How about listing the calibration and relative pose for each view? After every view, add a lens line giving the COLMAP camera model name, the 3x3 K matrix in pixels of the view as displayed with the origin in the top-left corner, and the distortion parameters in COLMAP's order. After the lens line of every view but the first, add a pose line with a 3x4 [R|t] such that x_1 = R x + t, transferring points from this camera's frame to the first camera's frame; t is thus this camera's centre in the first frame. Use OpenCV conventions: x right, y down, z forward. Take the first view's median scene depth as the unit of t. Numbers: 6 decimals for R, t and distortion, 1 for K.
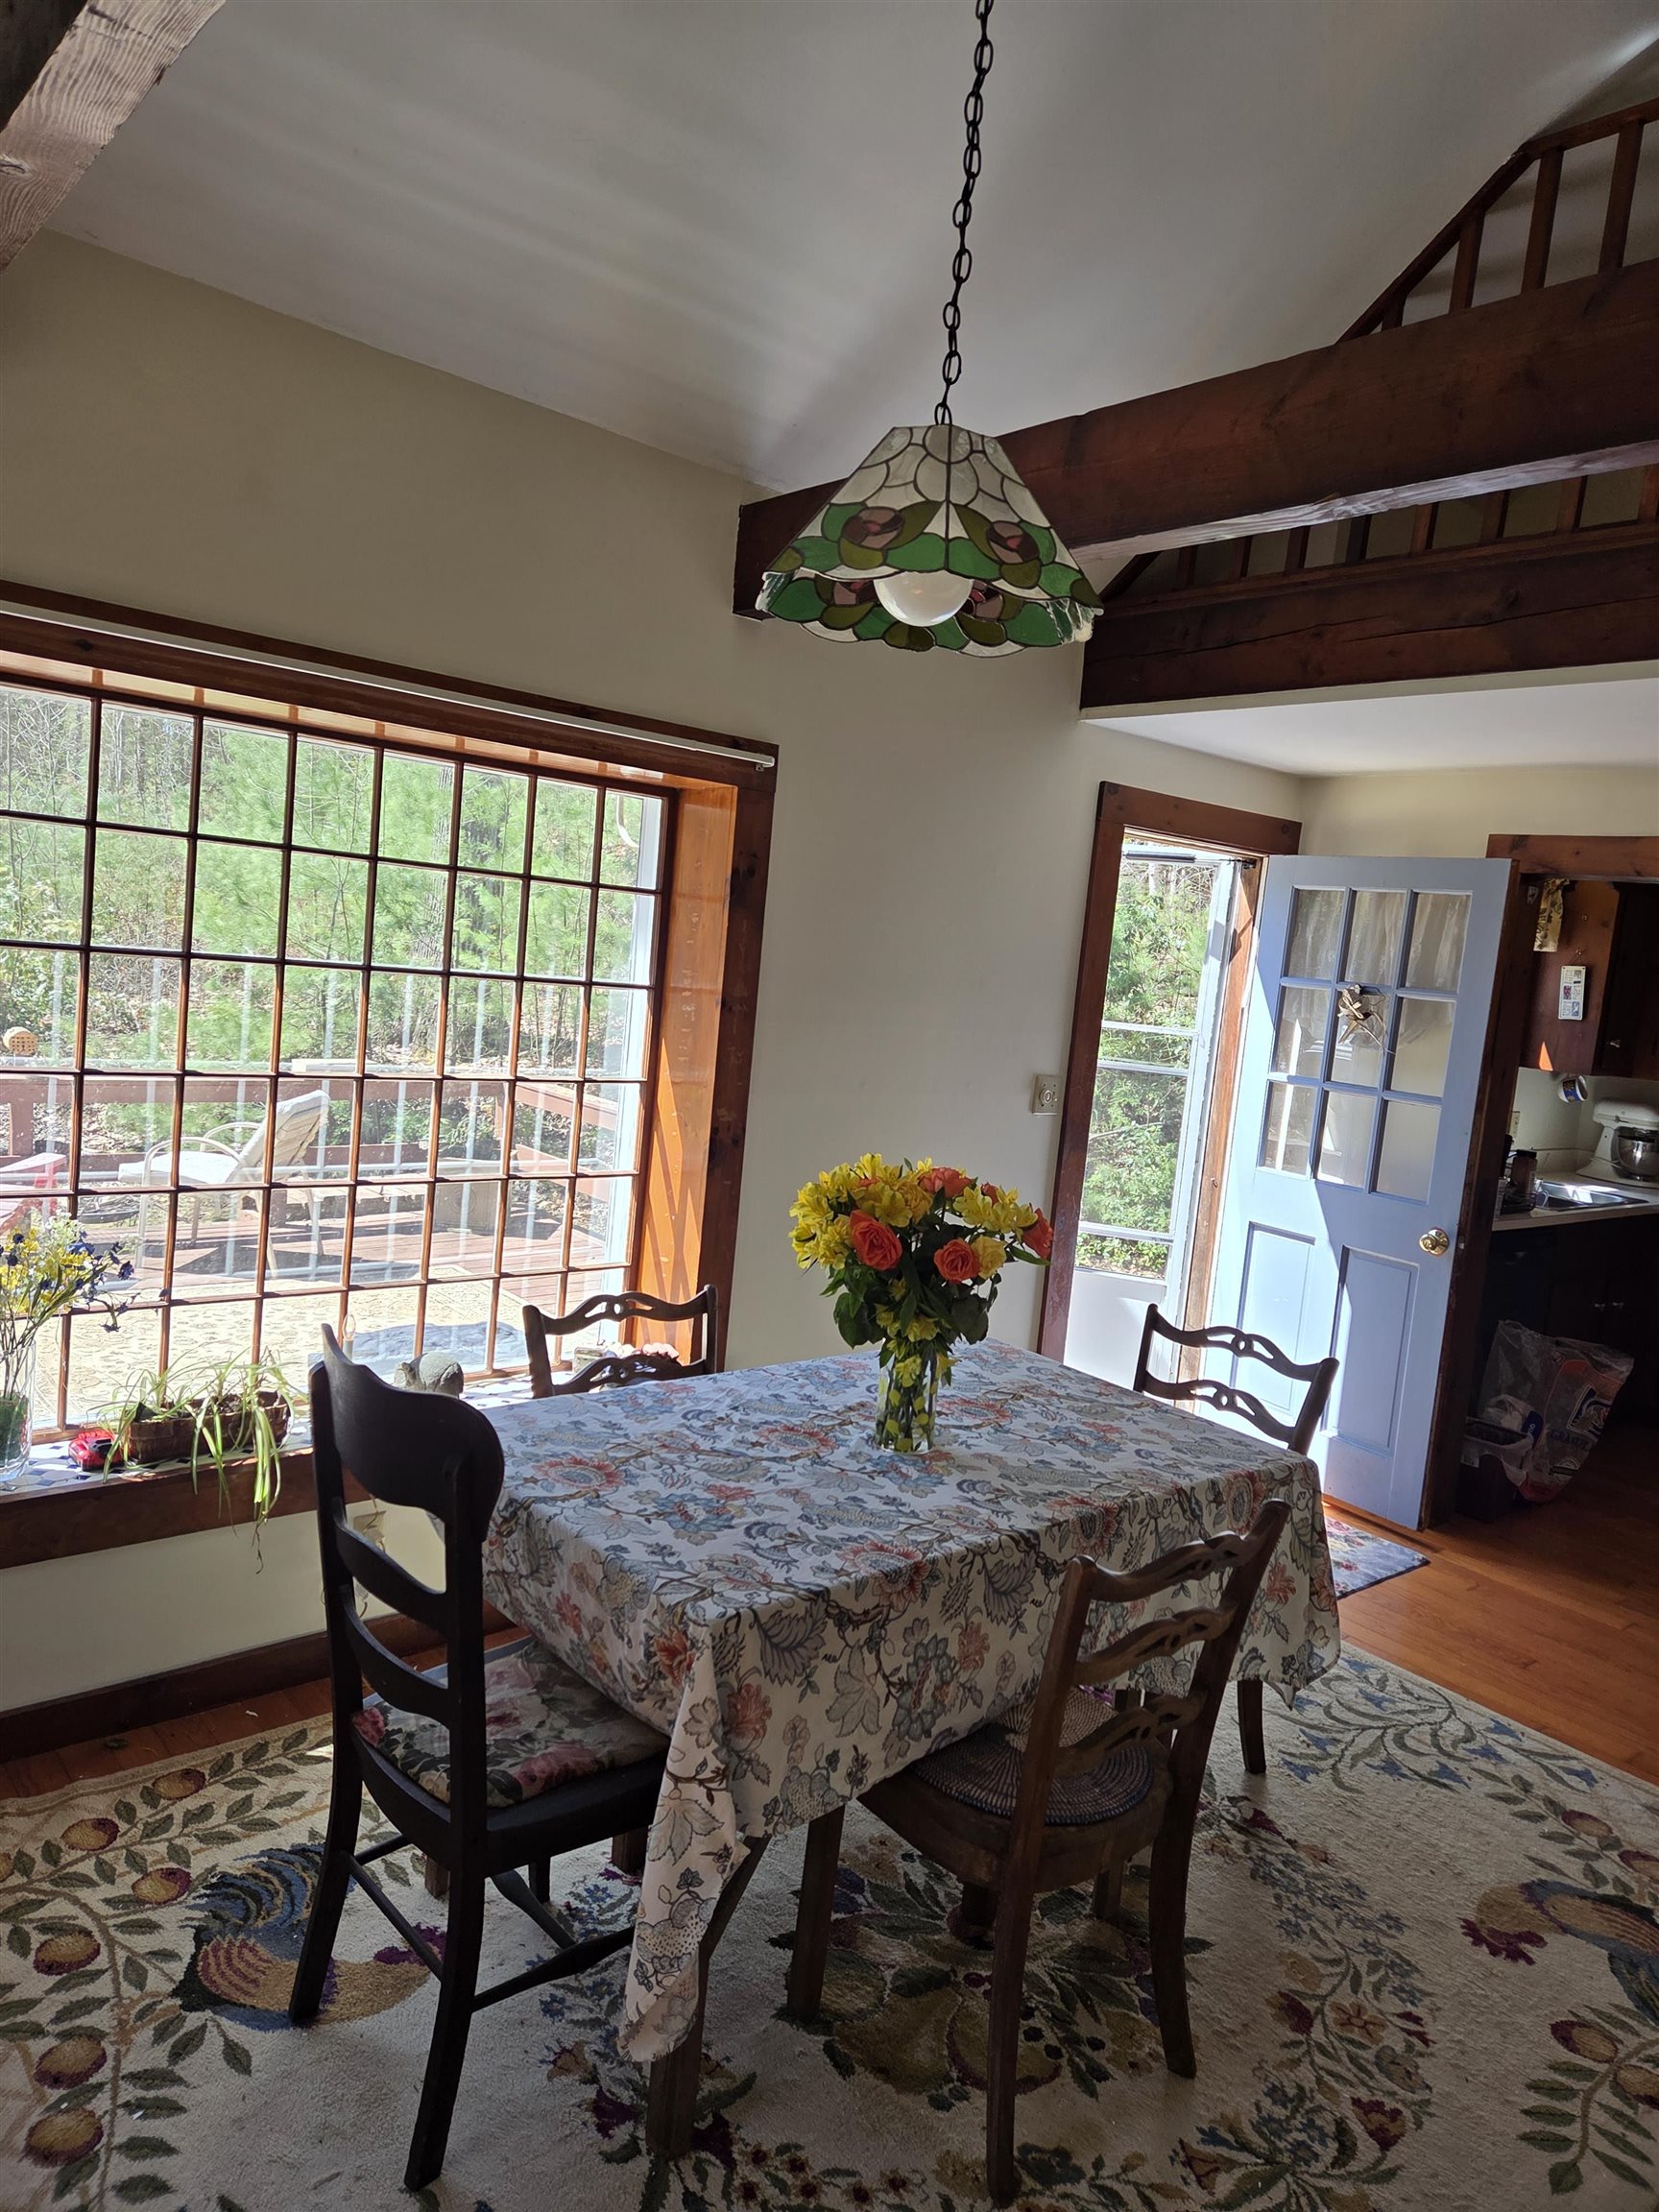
lens RADIAL K [[1469.8, 0, 841.2], [0, 1469.8, 1083.0], [0, 0, 1]] dist [0.076796, -0.068402]
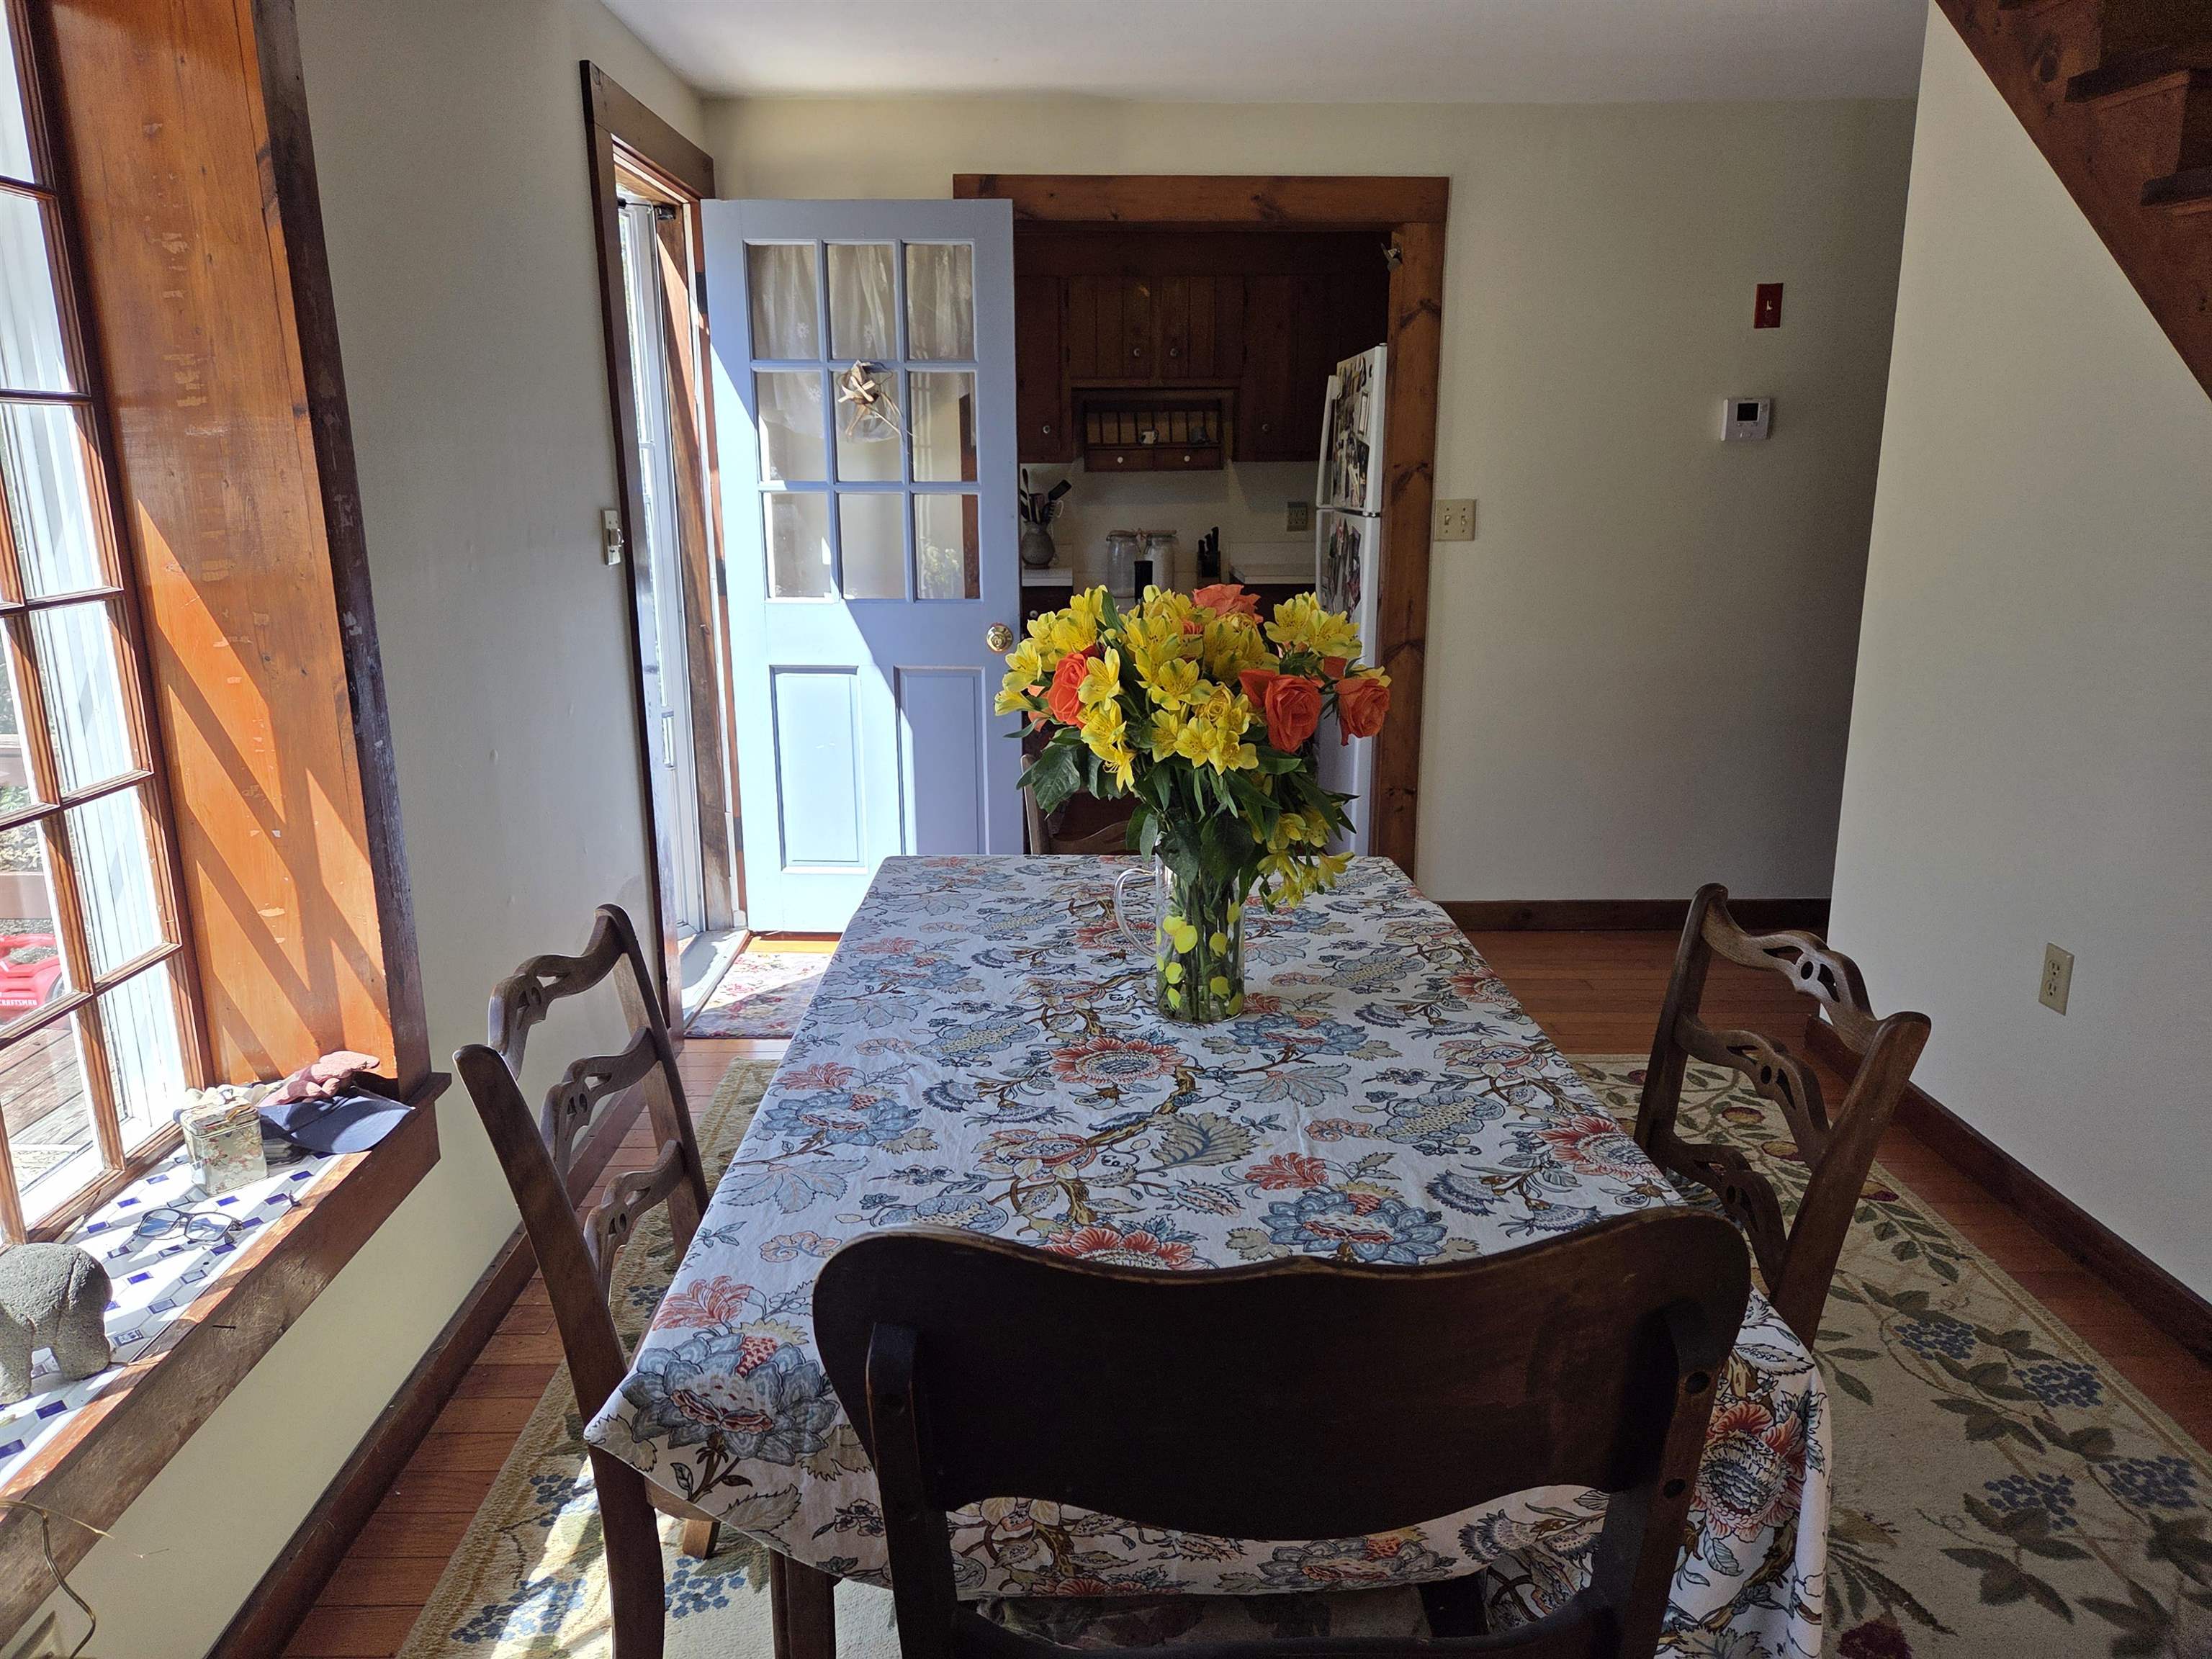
lens RADIAL K [[1469.8, 0, 1090.5], [0, 1469.8, 802.9], [0, 0, 1]] dist [0.076796, -0.068402]
pose [[0.649244, -0.271028, 0.710652, -0.442620], [0.140140, 0.960985, 0.238470, -0.011706], [-0.747558, -0.055235, 0.661896, 0.600412]]
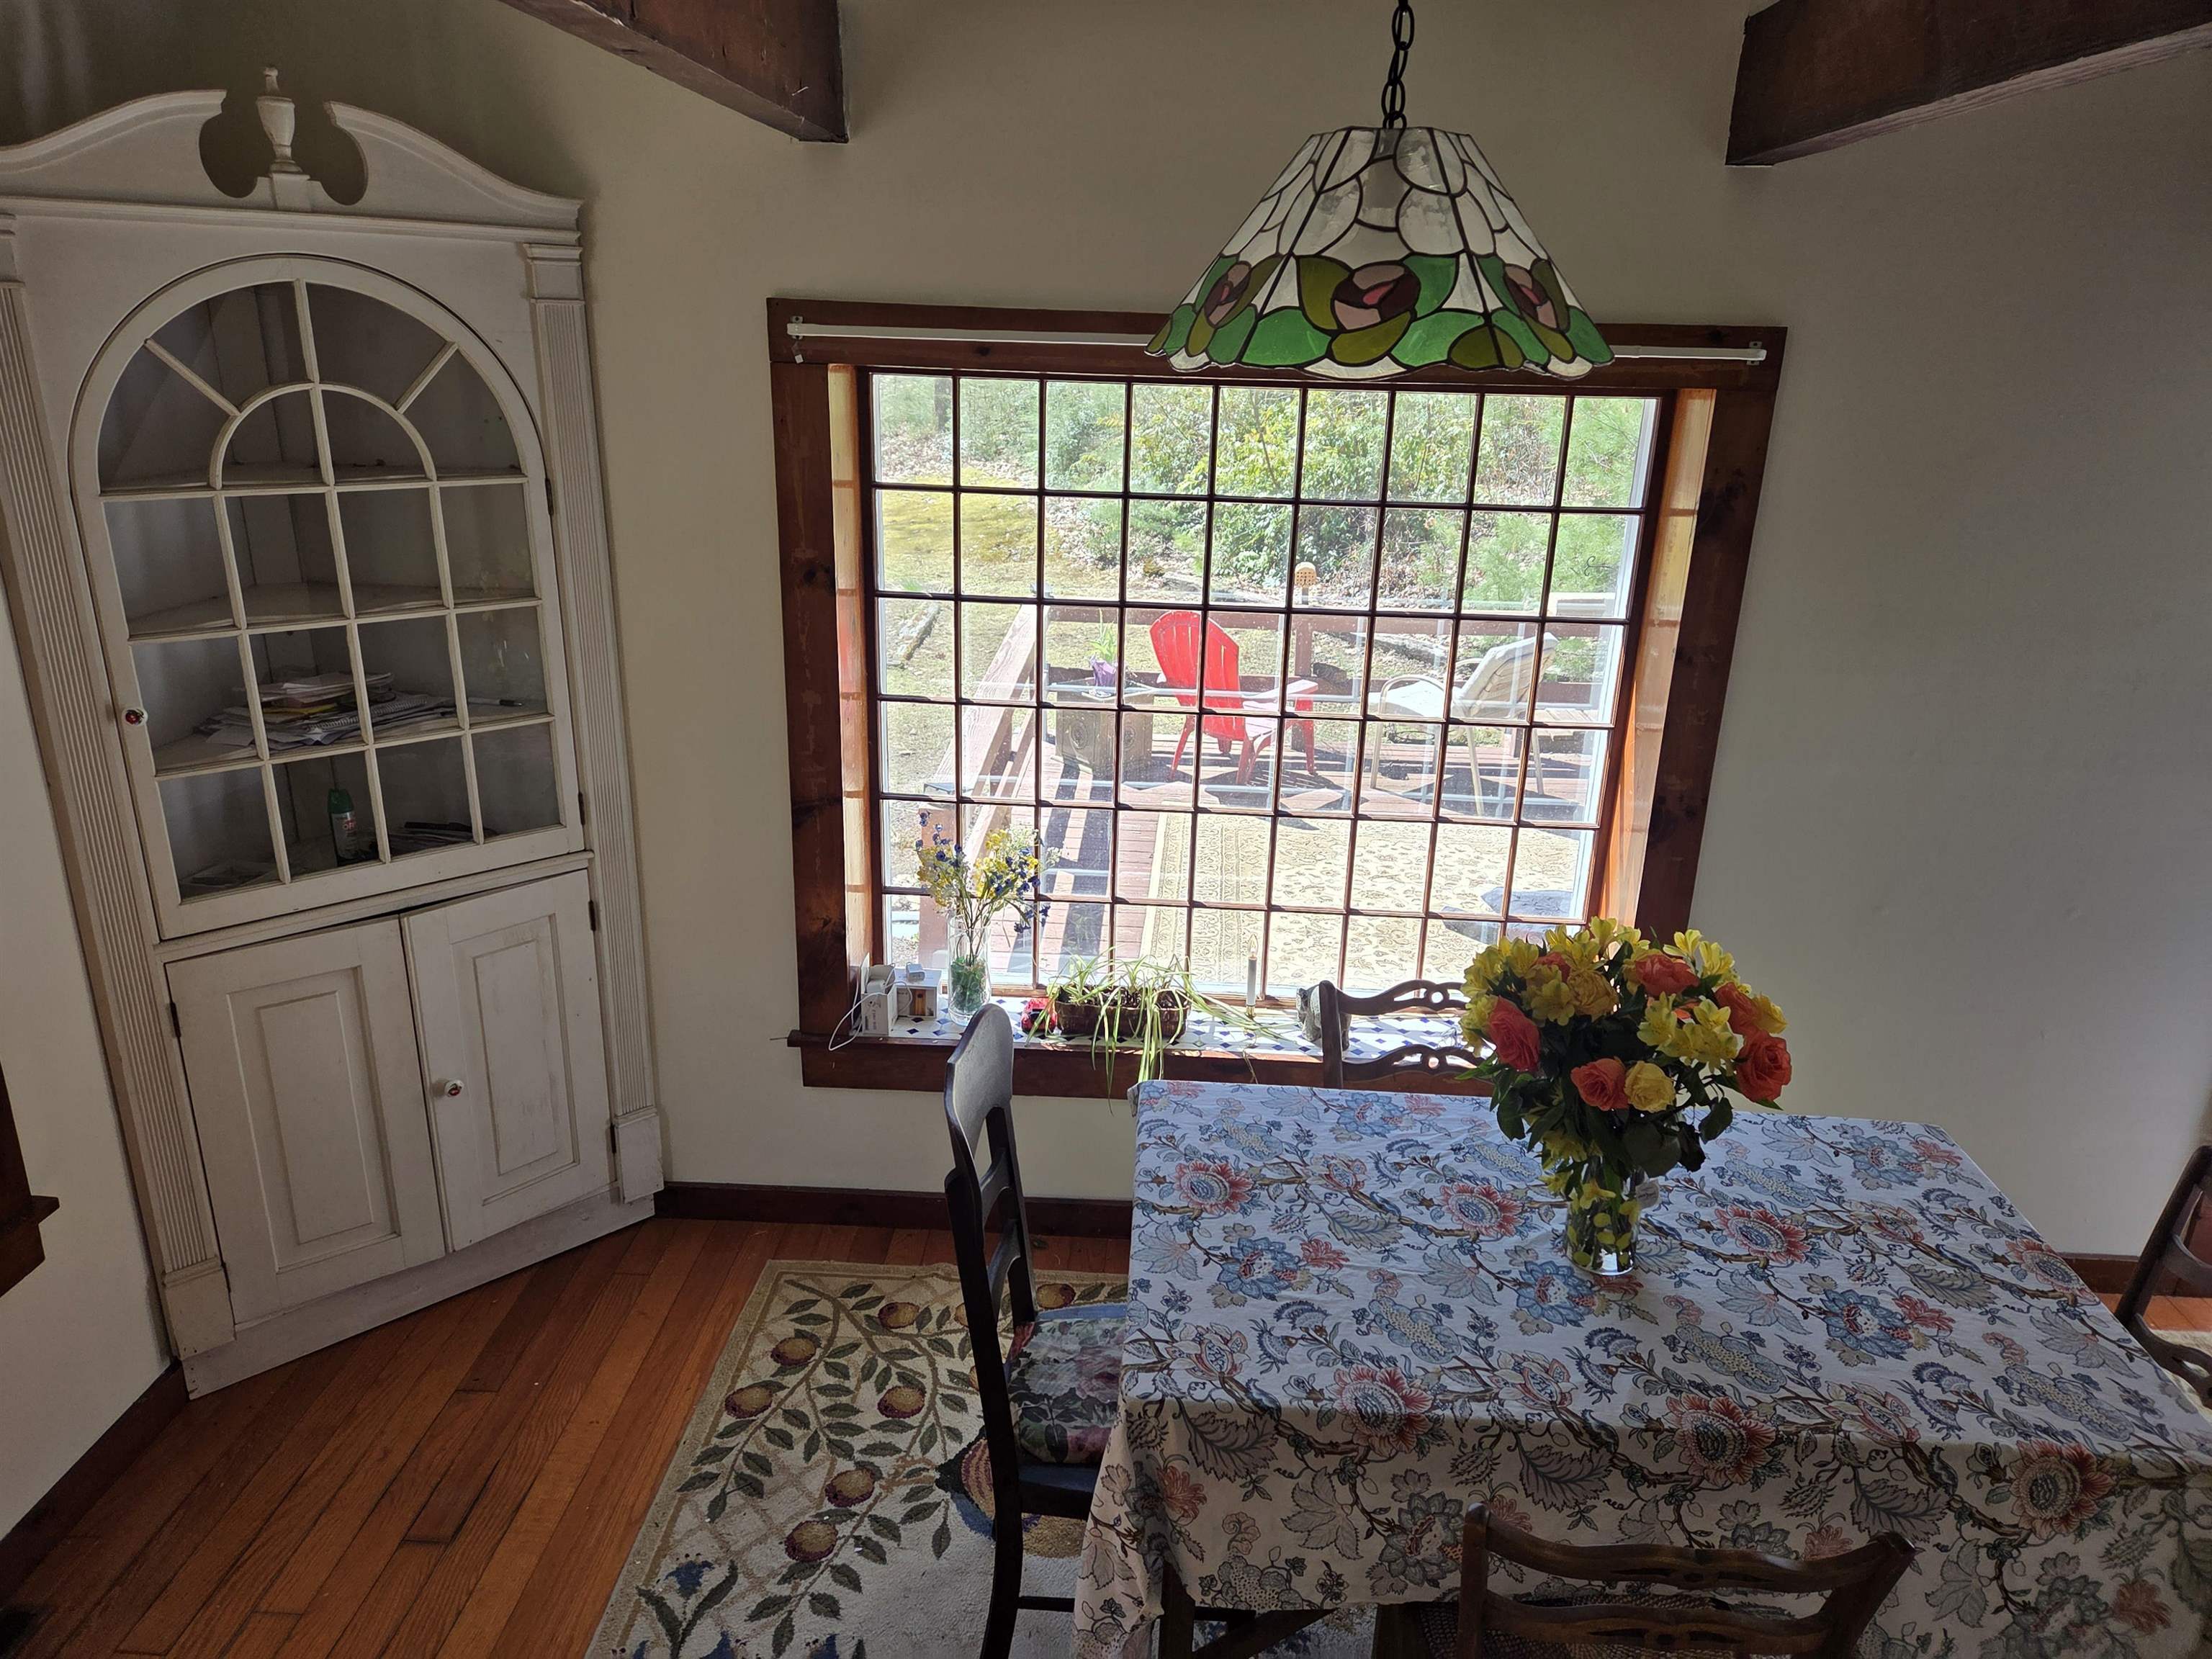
lens RADIAL K [[1469.8, 0, 1129.7], [0, 1469.8, 825.3], [0, 0, 1]] dist [0.076796, -0.068402]
pose [[0.726602, 0.148158, -0.670893, 0.390355], [-0.021216, 0.980845, 0.193629, -0.163300], [0.686730, -0.126458, 0.715828, 0.223209]]
